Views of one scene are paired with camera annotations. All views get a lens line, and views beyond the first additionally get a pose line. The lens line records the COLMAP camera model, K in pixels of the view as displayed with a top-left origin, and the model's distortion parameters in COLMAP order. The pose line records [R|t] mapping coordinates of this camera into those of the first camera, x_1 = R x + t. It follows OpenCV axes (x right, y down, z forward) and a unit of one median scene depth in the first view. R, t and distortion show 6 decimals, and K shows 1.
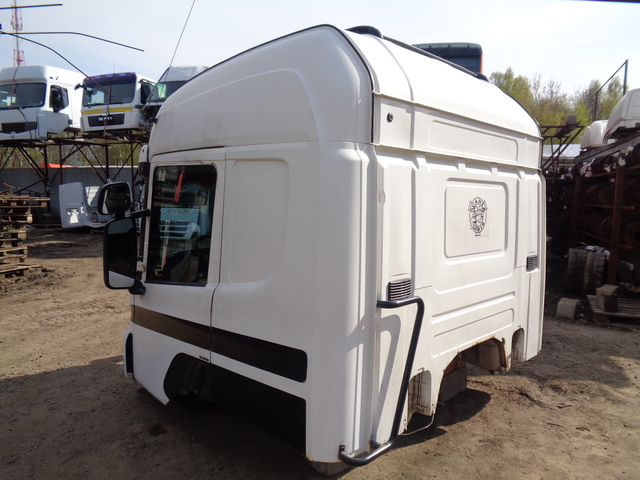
lens RADIAL K [[480.8, 0, 320.0], [0, 480.8, 240.0], [0, 0, 1]] dist [0.006336, 0.002892]
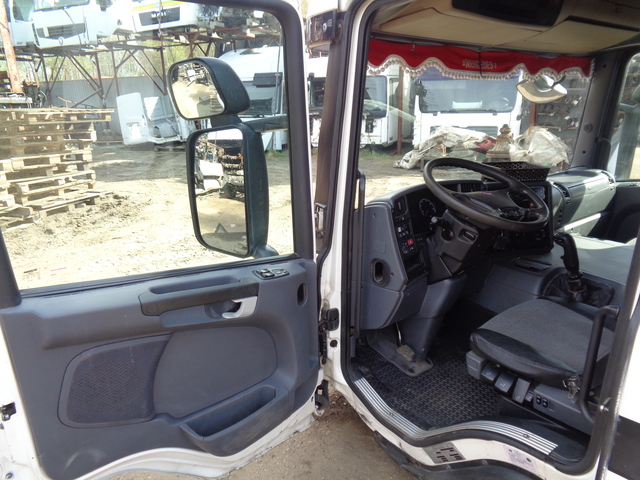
lens RADIAL K [[480.8, 0, 320.0], [0, 480.8, 240.0], [0, 0, 1]] dist [0.006336, 0.002892]
pose [[0.994597, -0.009497, -0.103372, -0.127925], [0.028527, 0.982472, 0.184214, -0.009839], [0.099810, -0.186167, 0.977435, 0.190716]]
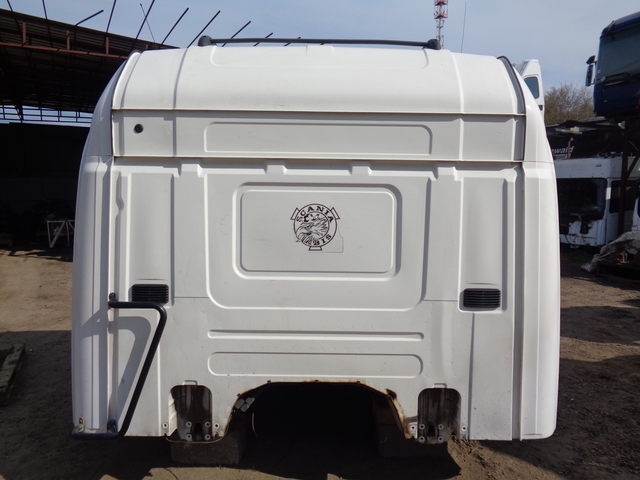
lens RADIAL K [[480.8, 0, 320.0], [0, 480.8, 240.0], [0, 0, 1]] dist [0.006336, 0.002892]
pose [[0.697079, 0.053861, -0.714969, 0.320689], [-0.060548, 0.998035, 0.016152, -0.014161], [0.714433, 0.032030, 0.698970, 0.149684]]
